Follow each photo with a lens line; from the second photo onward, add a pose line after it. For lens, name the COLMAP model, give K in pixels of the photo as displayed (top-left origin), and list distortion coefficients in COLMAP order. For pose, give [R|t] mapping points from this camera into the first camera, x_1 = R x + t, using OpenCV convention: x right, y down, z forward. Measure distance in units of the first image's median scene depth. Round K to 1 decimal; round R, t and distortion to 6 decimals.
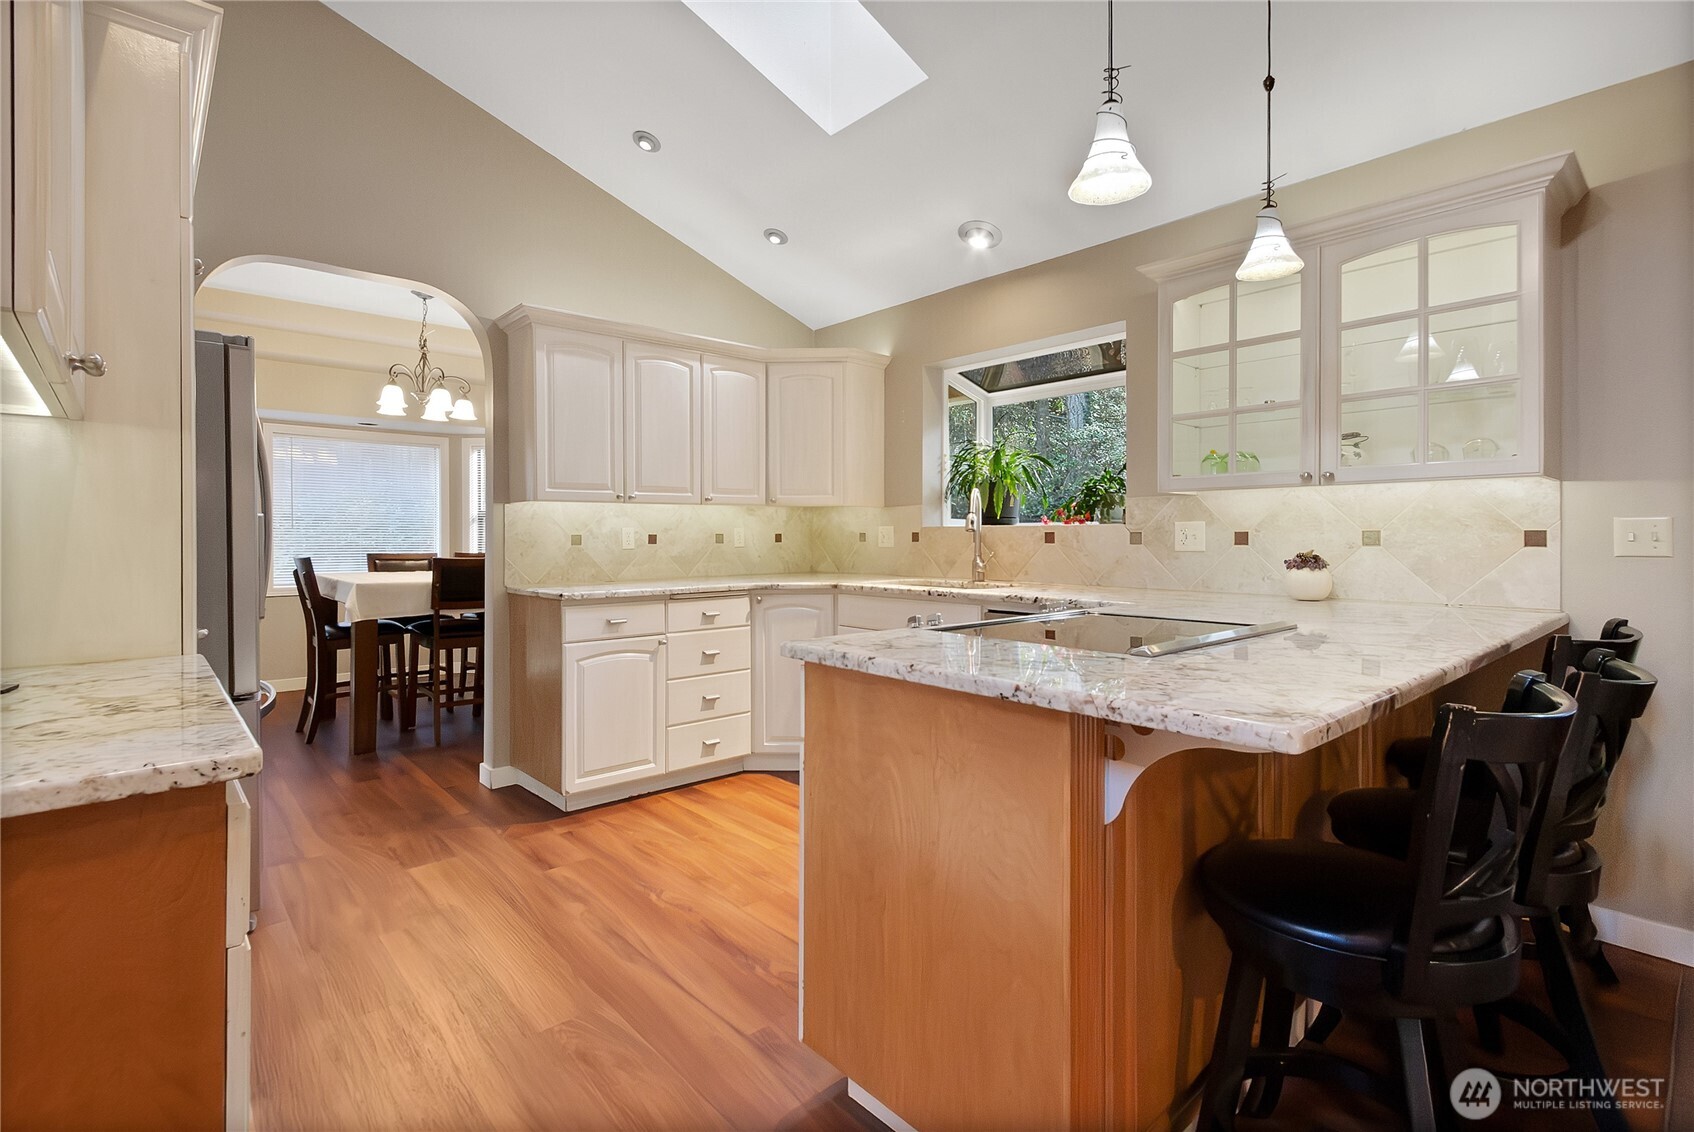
lens RADIAL K [[793.6, 0, 840.5], [0, 793.6, 551.1], [0, 0, 1]] dist [0.003685, 0.000279]
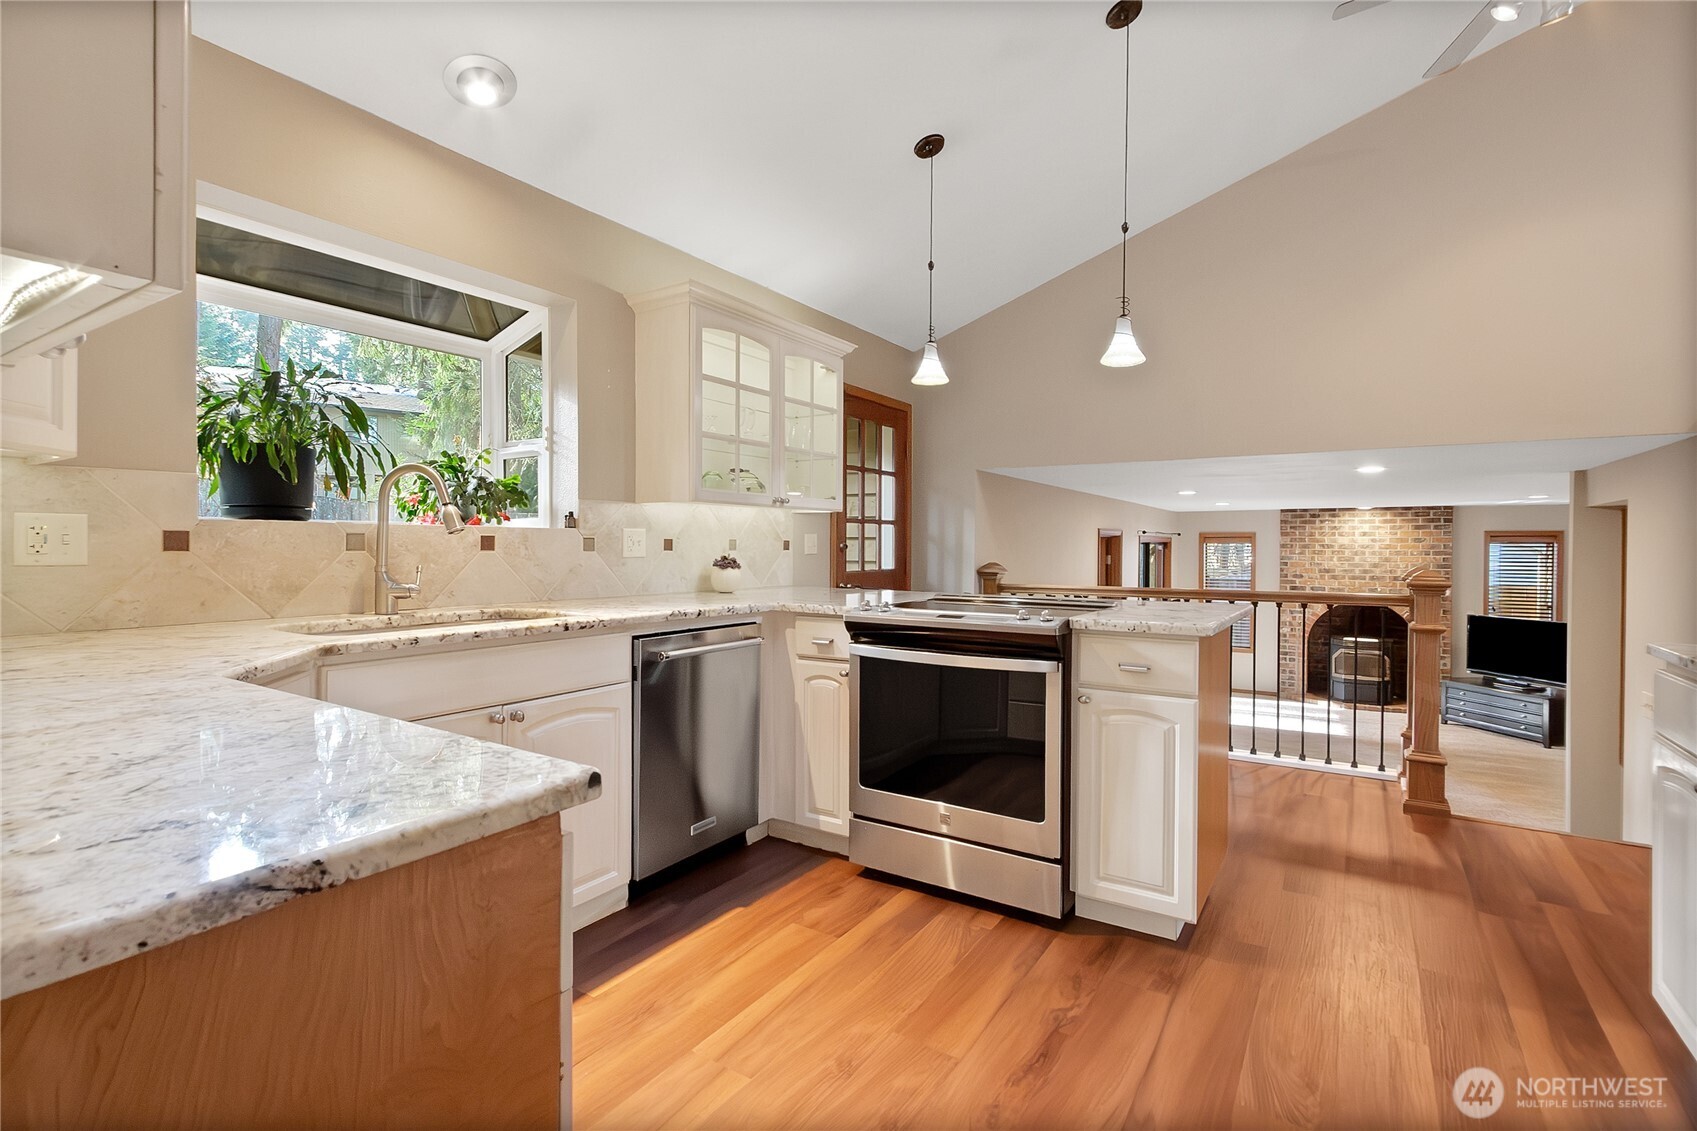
lens RADIAL K [[795.0, 0, 839.8], [0, 795.0, 555.0], [0, 0, 1]] dist [0.003685, 0.000279]
pose [[-0.262231, -0.011426, 0.964937, -0.665246], [0.012399, 0.999807, 0.015208, -0.016358], [-0.964925, 0.015952, -0.262039, 1.085108]]
